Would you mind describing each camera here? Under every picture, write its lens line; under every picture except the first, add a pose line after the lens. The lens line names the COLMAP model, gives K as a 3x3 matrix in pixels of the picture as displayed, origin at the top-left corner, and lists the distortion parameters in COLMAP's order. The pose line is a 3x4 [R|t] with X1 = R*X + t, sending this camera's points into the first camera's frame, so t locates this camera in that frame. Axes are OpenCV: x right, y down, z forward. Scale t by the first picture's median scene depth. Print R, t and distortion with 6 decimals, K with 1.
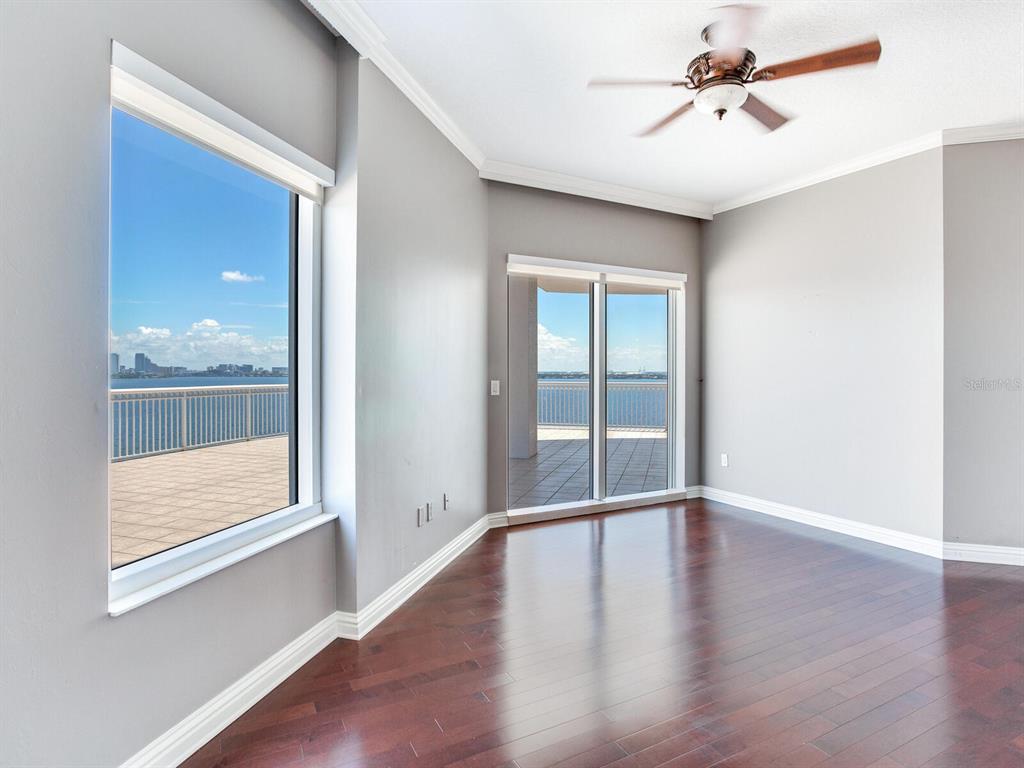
lens RADIAL K [[600.9, 0, 512.7], [0, 600.9, 372.8], [0, 0, 1]] dist [-0.034329, 0.027924]
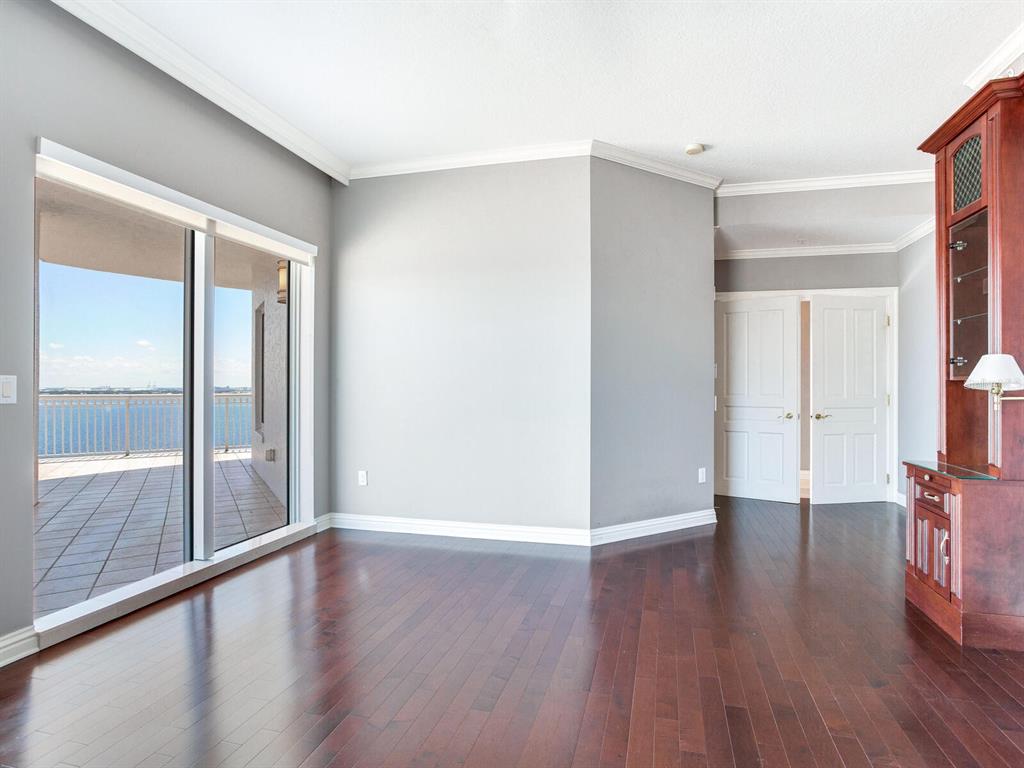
lens RADIAL K [[554.6, 0, 512.0], [0, 554.6, 384.0], [0, 0, 1]] dist [-0.036003, 0.016050]
pose [[0.674317, 0.000875, 0.738441, -0.071496], [0.009945, 0.999898, -0.010266, 0.025977], [-0.738375, 0.014266, 0.674240, 0.329222]]
